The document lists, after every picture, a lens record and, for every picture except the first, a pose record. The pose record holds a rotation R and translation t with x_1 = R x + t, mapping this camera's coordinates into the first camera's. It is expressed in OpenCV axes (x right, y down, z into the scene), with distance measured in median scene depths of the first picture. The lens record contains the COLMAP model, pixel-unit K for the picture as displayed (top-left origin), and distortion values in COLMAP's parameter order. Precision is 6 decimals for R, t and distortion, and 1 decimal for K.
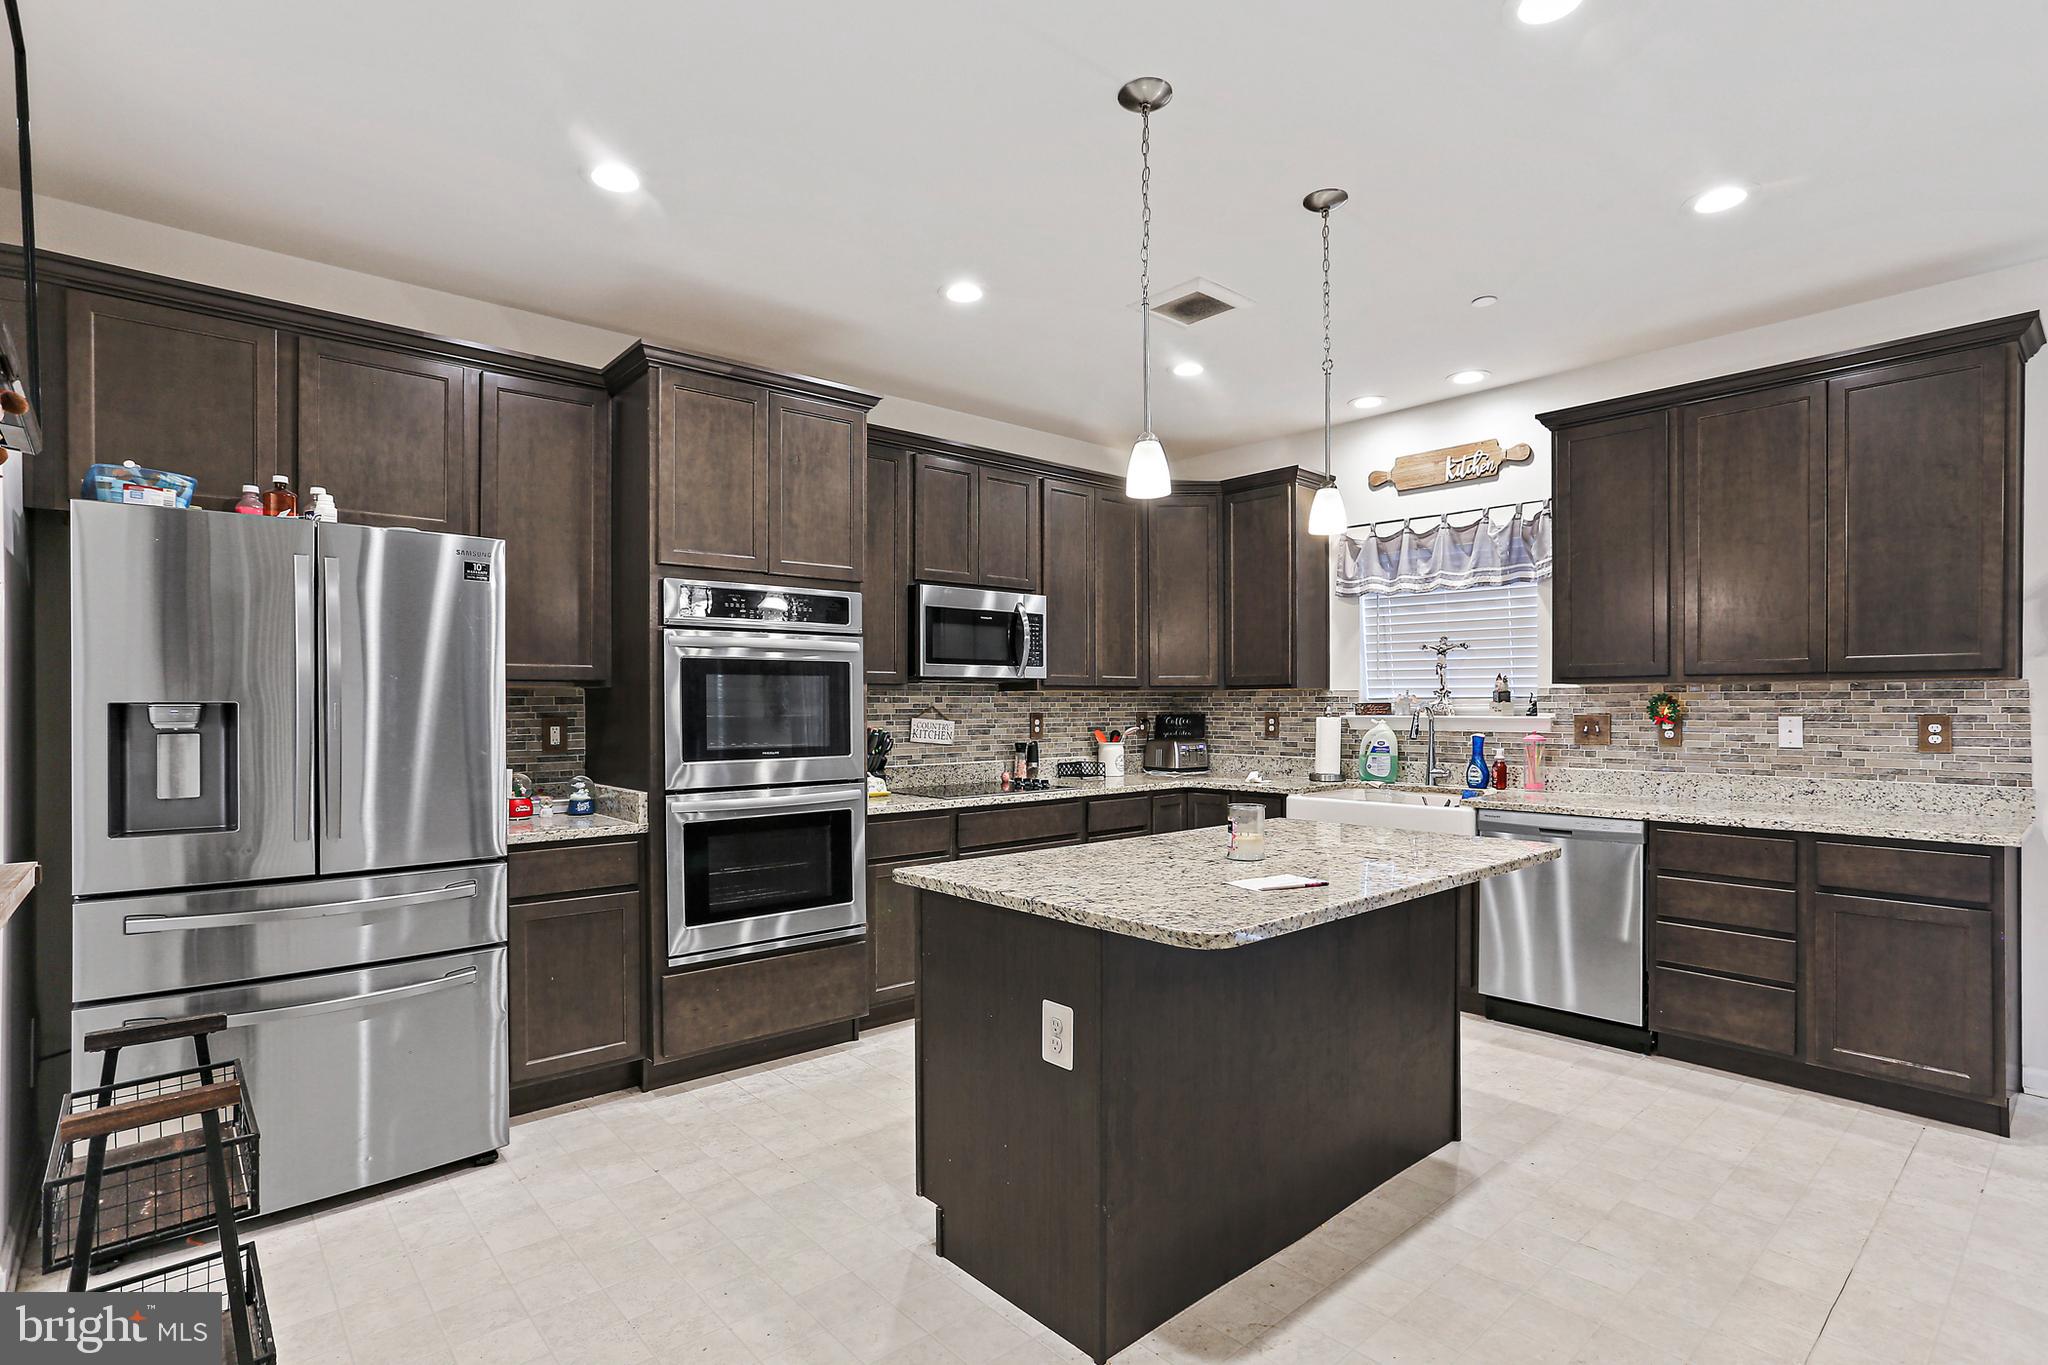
lens RADIAL K [[998.0, 0, 1023.1], [0, 998.0, 707.8], [0, 0, 1]] dist [-0.041847, 0.022131]
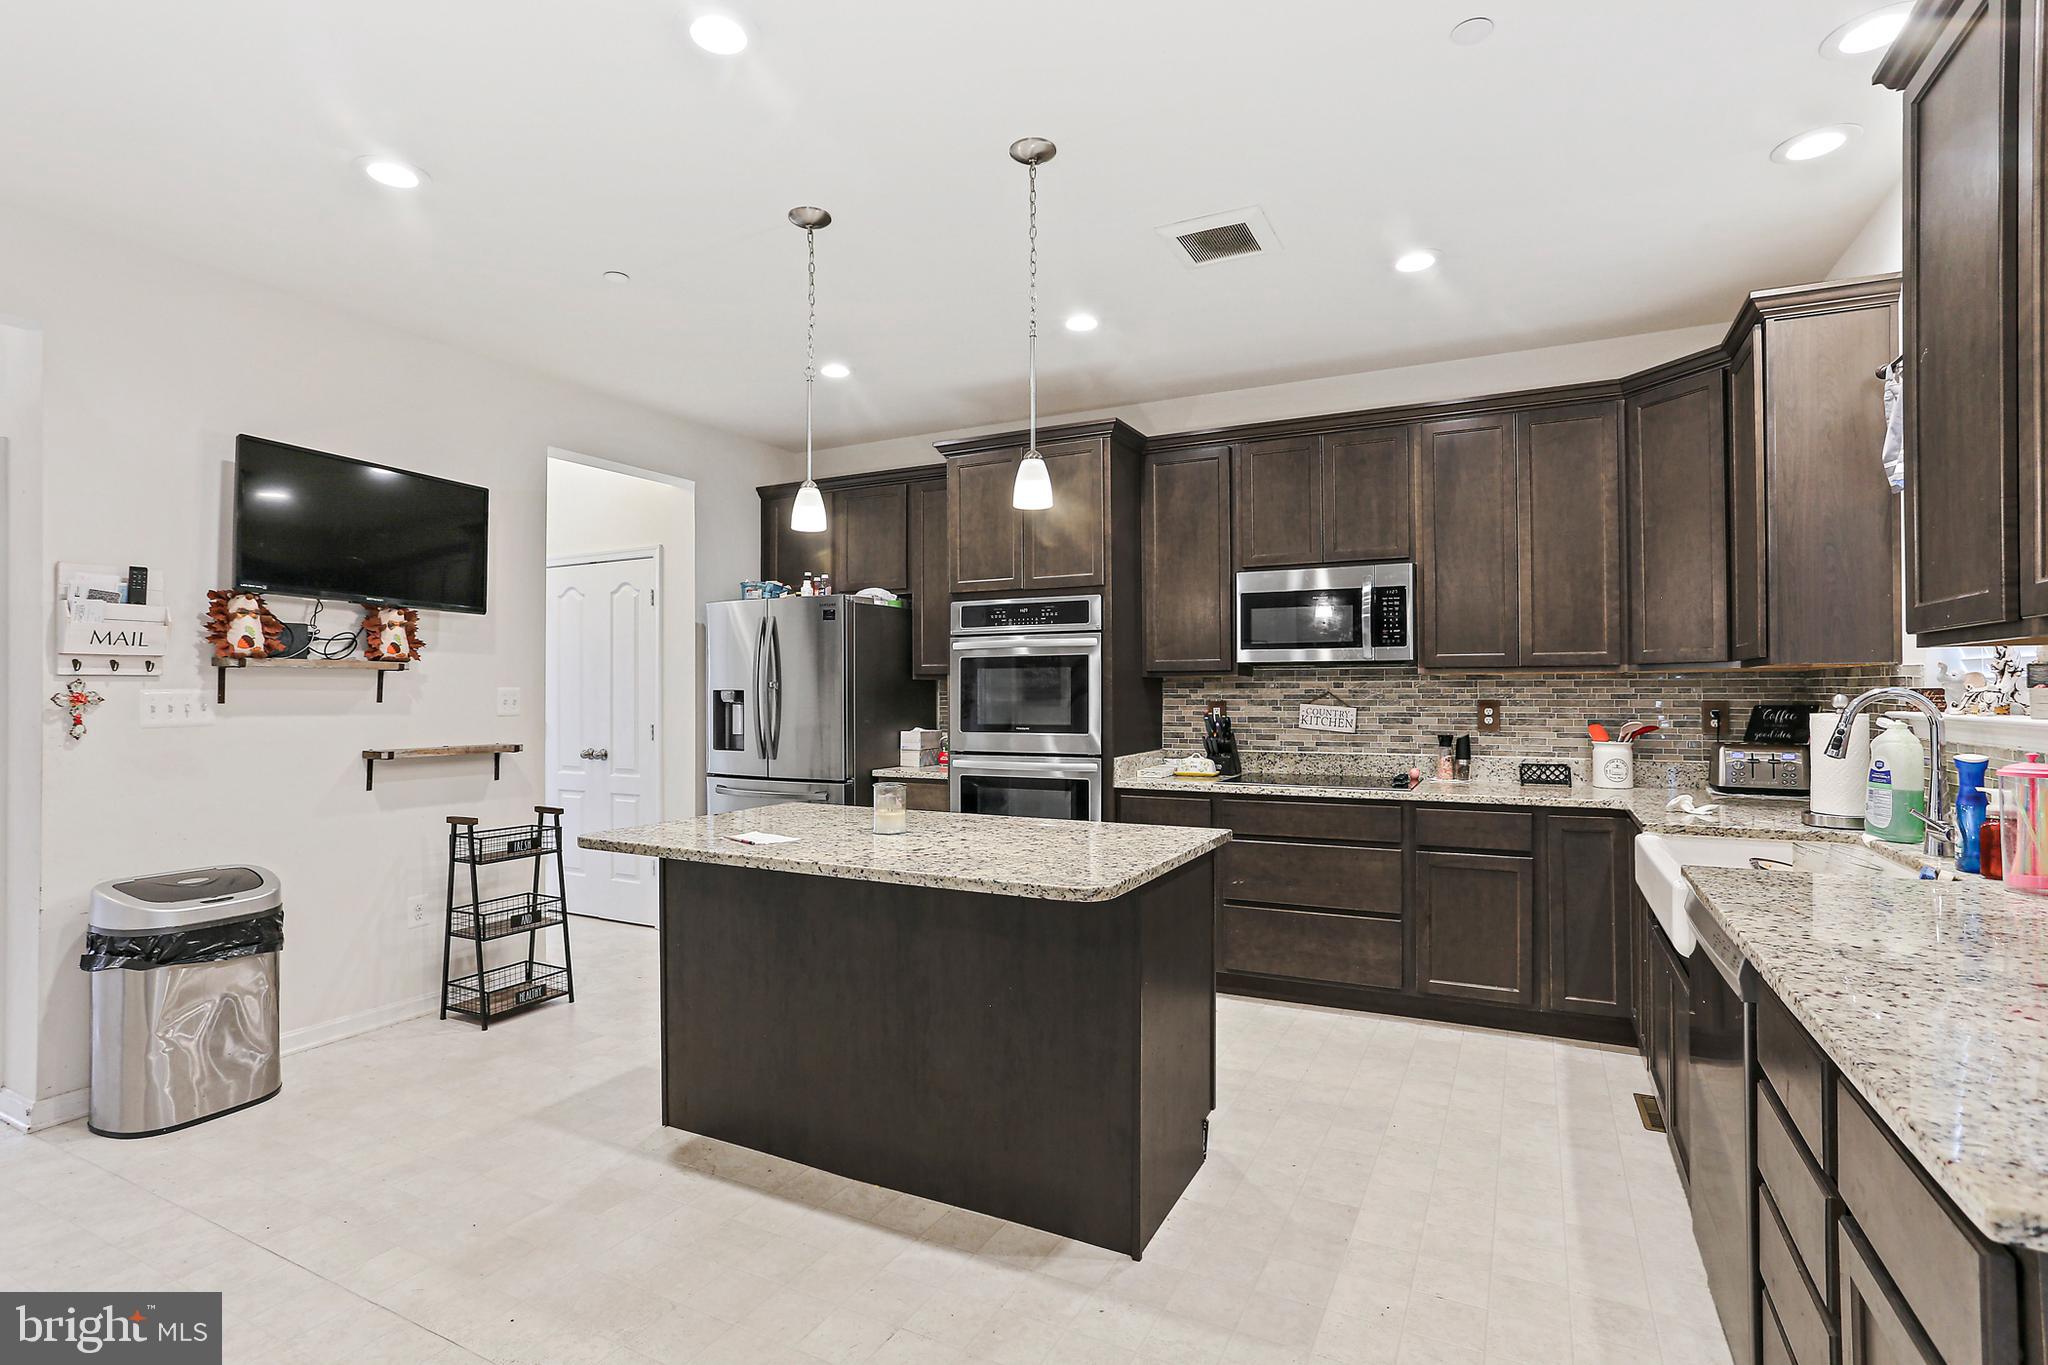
lens RADIAL K [[998.0, 0, 1037.0], [0, 998.0, 676.5], [0, 0, 1]] dist [-0.041847, 0.022131]
pose [[0.366390, -0.008833, -0.930420, 0.731672], [-0.001420, 0.999948, -0.010053, -0.006531], [0.930460, 0.005005, 0.366358, 0.413457]]
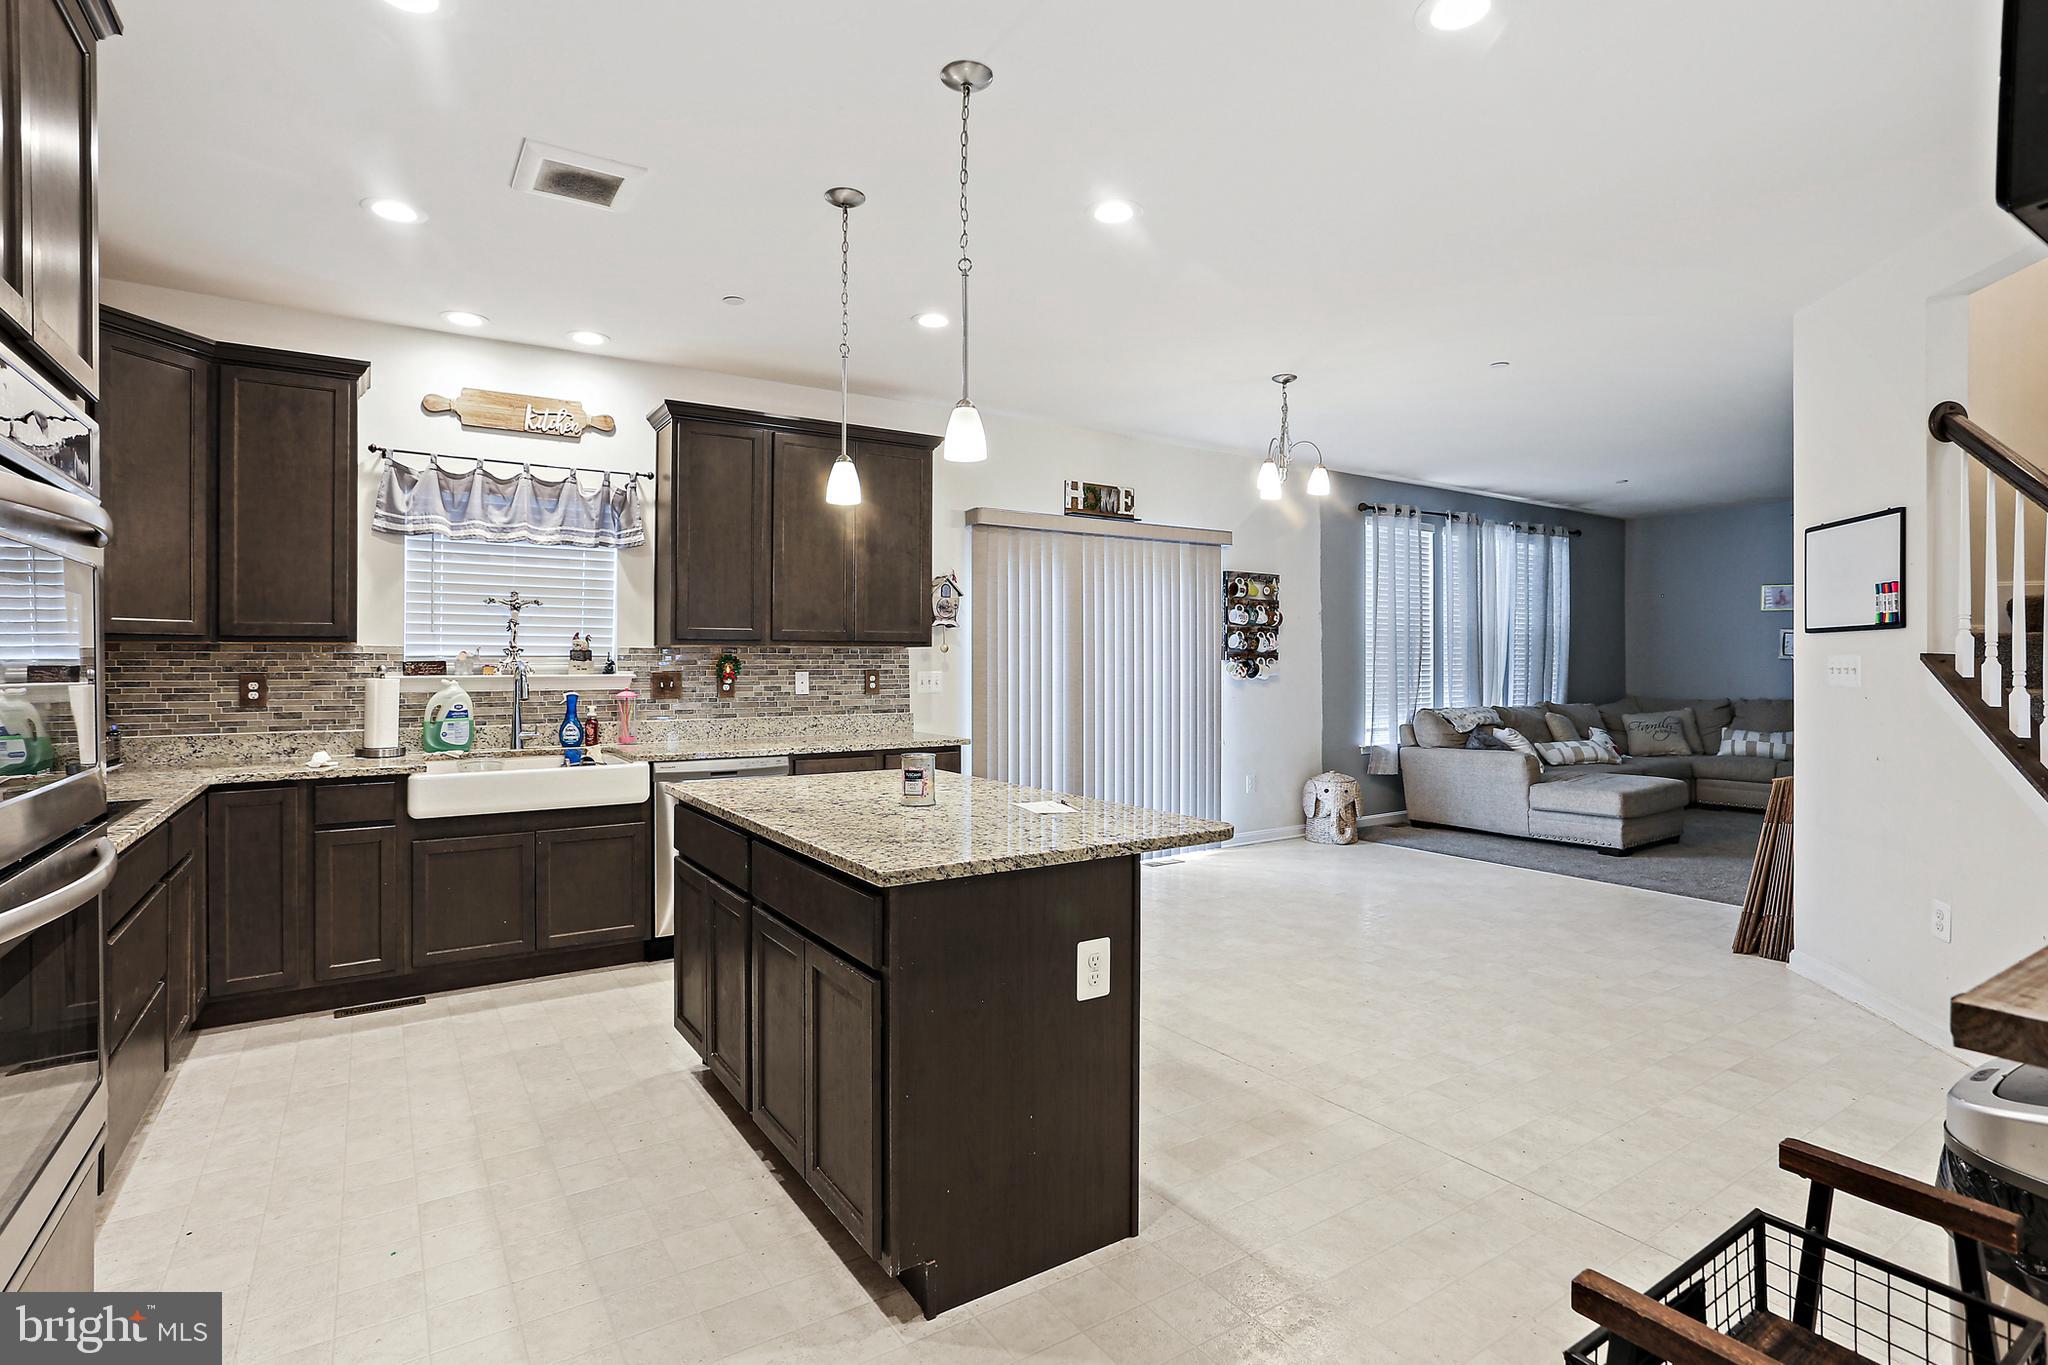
lens RADIAL K [[998.0, 0, 1004.7], [0, 998.0, 661.4], [0, 0, 1]] dist [-0.041847, 0.022131]
pose [[0.155689, 0.003451, 0.987800, -0.461479], [0.004045, 0.999983, -0.004131, 0.000893], [-0.987798, 0.004638, 0.155672, 0.411727]]
